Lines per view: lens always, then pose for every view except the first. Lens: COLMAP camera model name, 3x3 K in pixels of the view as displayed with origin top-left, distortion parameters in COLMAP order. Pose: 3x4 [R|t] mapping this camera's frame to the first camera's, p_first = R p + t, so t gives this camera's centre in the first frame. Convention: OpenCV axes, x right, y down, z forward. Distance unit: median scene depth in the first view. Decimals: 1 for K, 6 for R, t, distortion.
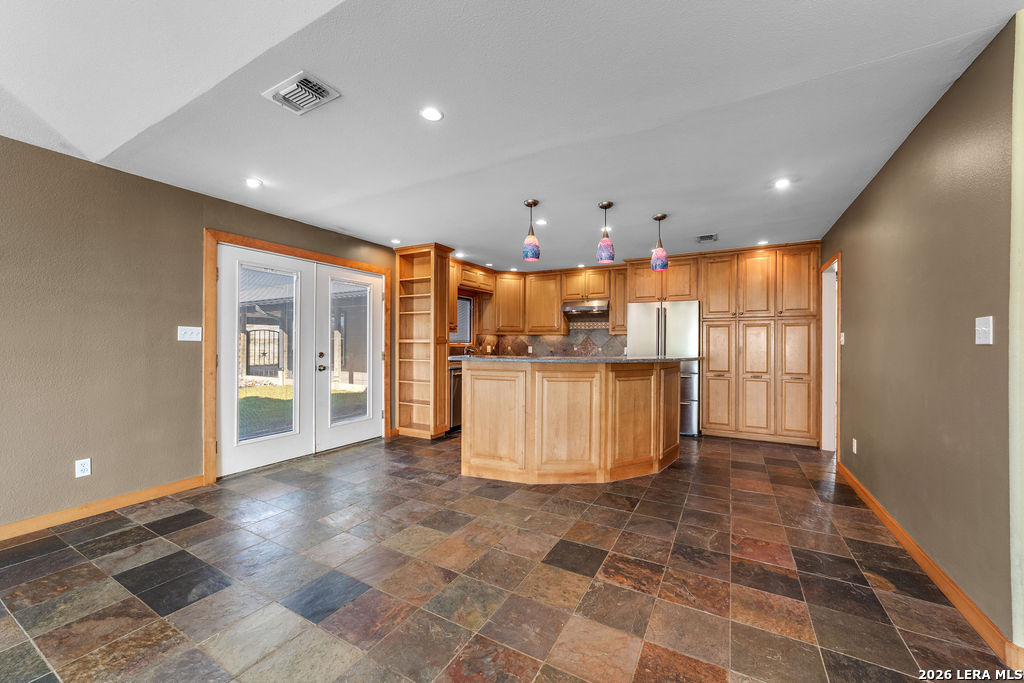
lens RADIAL K [[395.3, 0, 504.2], [0, 395.3, 343.1], [0, 0, 1]] dist [-0.000016, 0.000443]
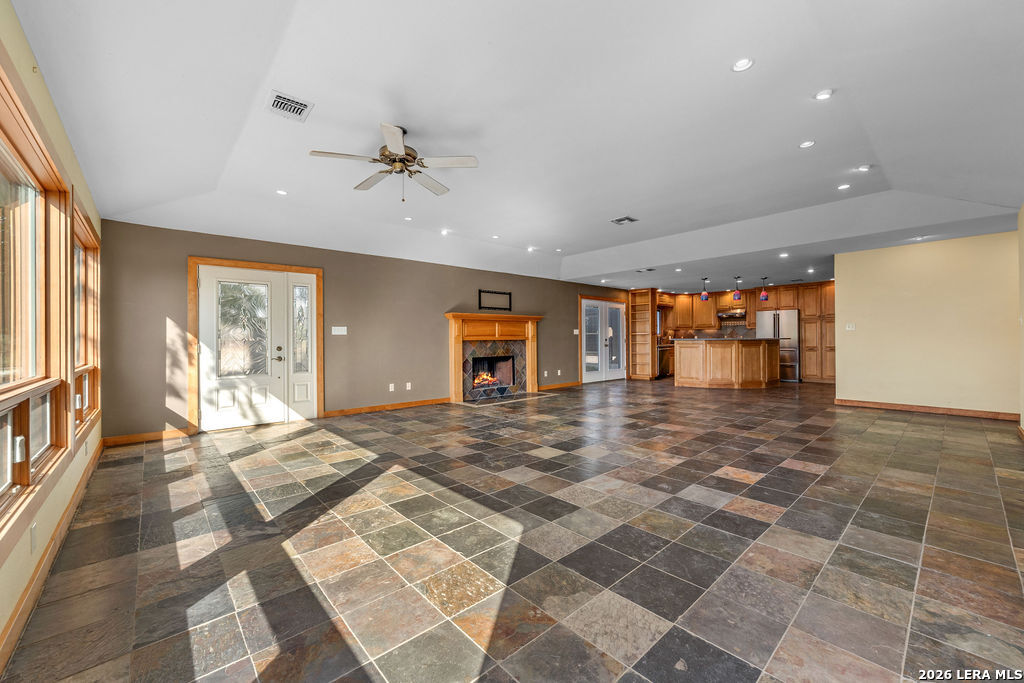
lens RADIAL K [[398.4, 0, 513.4], [0, 398.4, 339.0], [0, 0, 1]] dist [-0.001746, 0.000016]
pose [[0.949650, -0.014025, -0.312999, -0.202797], [0.014216, 0.999898, -0.001670, 0.016650], [0.312990, -0.002864, 0.949752, -1.229759]]
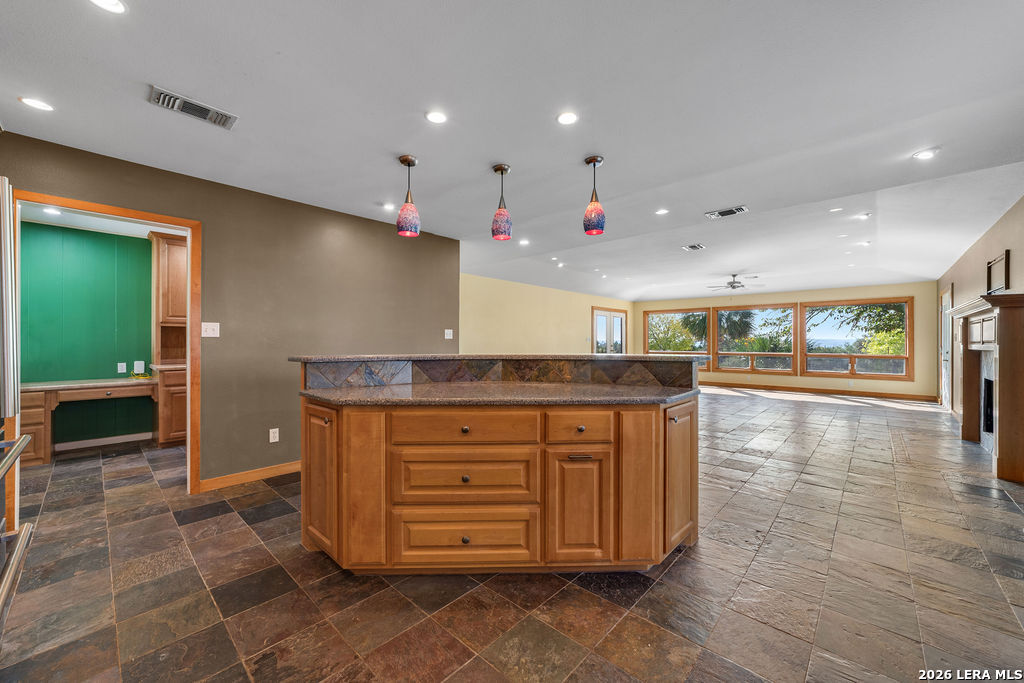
lens RADIAL K [[395.3, 0, 504.2], [0, 395.3, 343.1], [0, 0, 1]] dist [-0.000016, 0.000443]
pose [[-0.971899, -0.005346, 0.235336, 0.039574], [-0.004822, 0.999984, 0.002800, 0.007635], [-0.235348, 0.001586, -0.971910, 1.200984]]
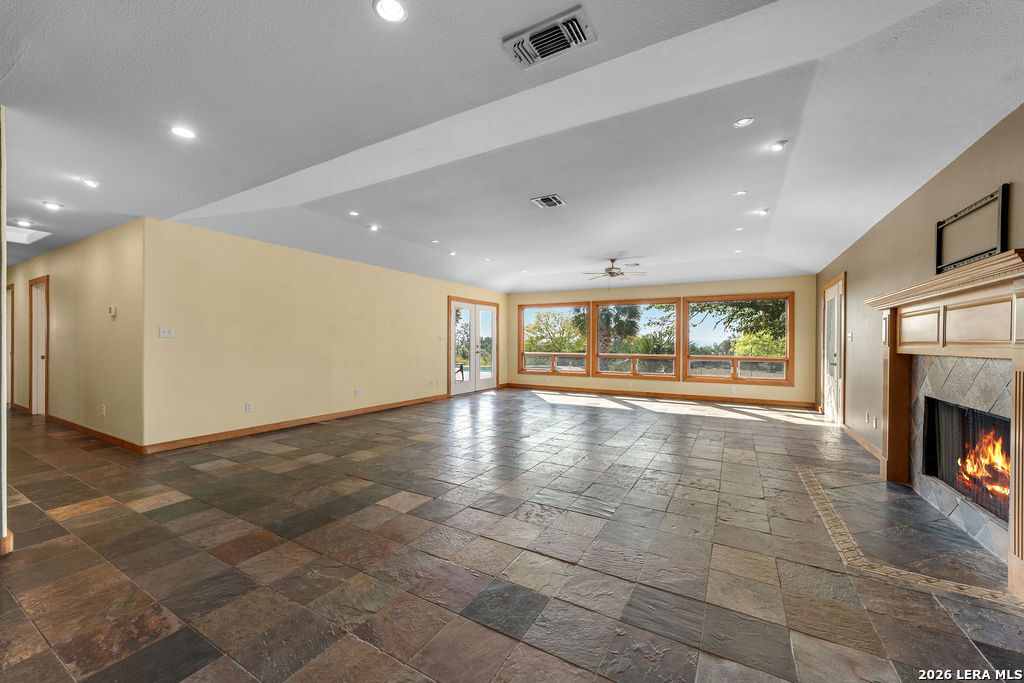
lens RADIAL K [[395.3, 0, 504.2], [0, 395.3, 343.1], [0, 0, 1]] dist [-0.000016, 0.000443]
pose [[-0.999909, -0.007199, 0.011438, -0.162602], [-0.007181, 0.999973, 0.001606, 0.006436], [-0.011449, 0.001523, -0.999933, 0.691542]]
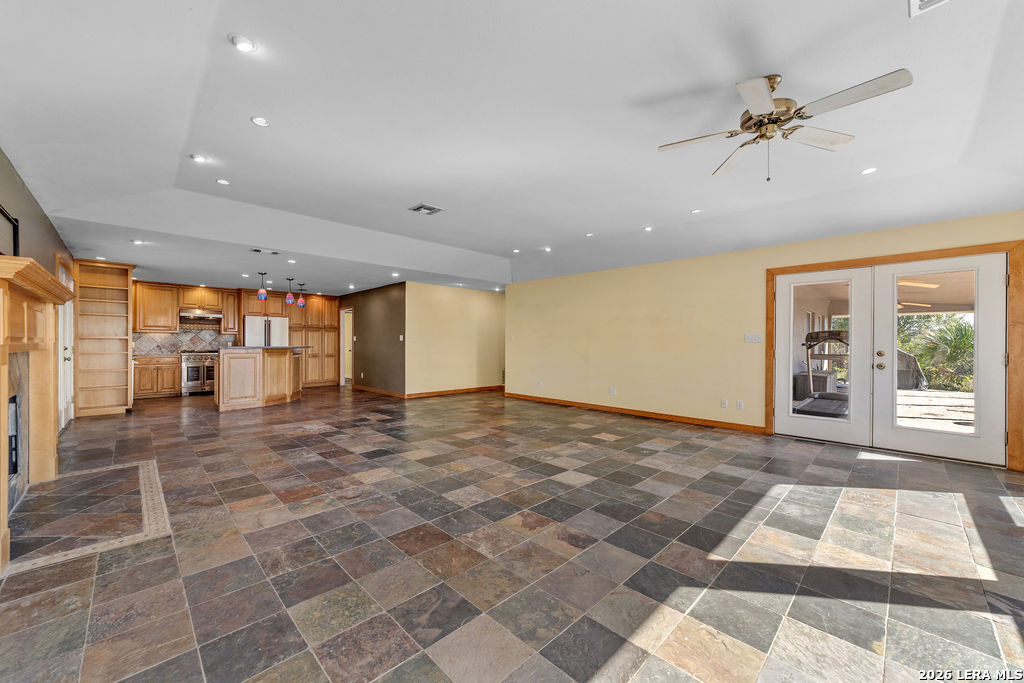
lens RADIAL K [[398.4, 0, 513.4], [0, 398.4, 339.0], [0, 0, 1]] dist [-0.001746, 0.000016]
pose [[0.271228, 0.005444, 0.962500, -1.065942], [-0.003423, 0.999983, -0.004692, 0.000762], [-0.962509, -0.002023, 0.271242, -0.570171]]
